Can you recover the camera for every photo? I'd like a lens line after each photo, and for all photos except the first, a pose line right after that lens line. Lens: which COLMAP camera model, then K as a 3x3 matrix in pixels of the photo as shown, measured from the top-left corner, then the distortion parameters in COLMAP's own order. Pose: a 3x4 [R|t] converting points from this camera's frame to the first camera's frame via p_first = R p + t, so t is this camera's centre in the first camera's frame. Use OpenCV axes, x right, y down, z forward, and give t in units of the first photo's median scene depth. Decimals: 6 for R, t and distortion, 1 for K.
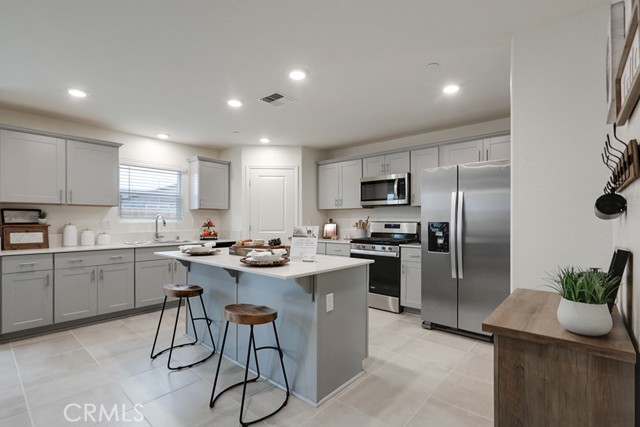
lens RADIAL K [[305.5, 0, 317.8], [0, 305.5, 219.4], [0, 0, 1]] dist [-0.002035, -0.002687]
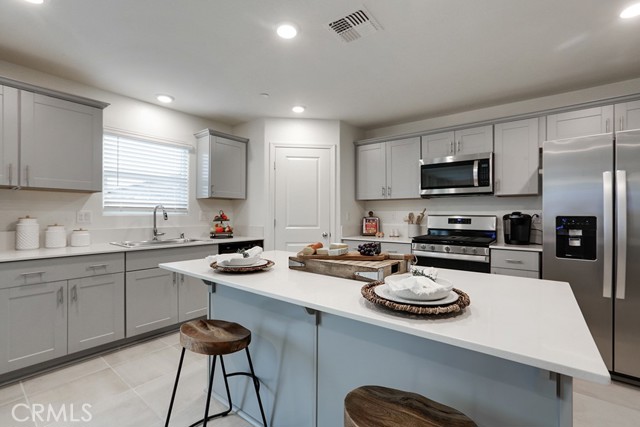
lens RADIAL K [[295.0, 0, 319.7], [0, 295.0, 213.0], [0, 0, 1]] dist [-0.014908, 0.005663]
pose [[0.998623, 0.004343, 0.052274, -0.178831], [-0.004354, 0.999991, 0.000088, 0.003246], [-0.052273, -0.000316, 0.998633, 0.286616]]
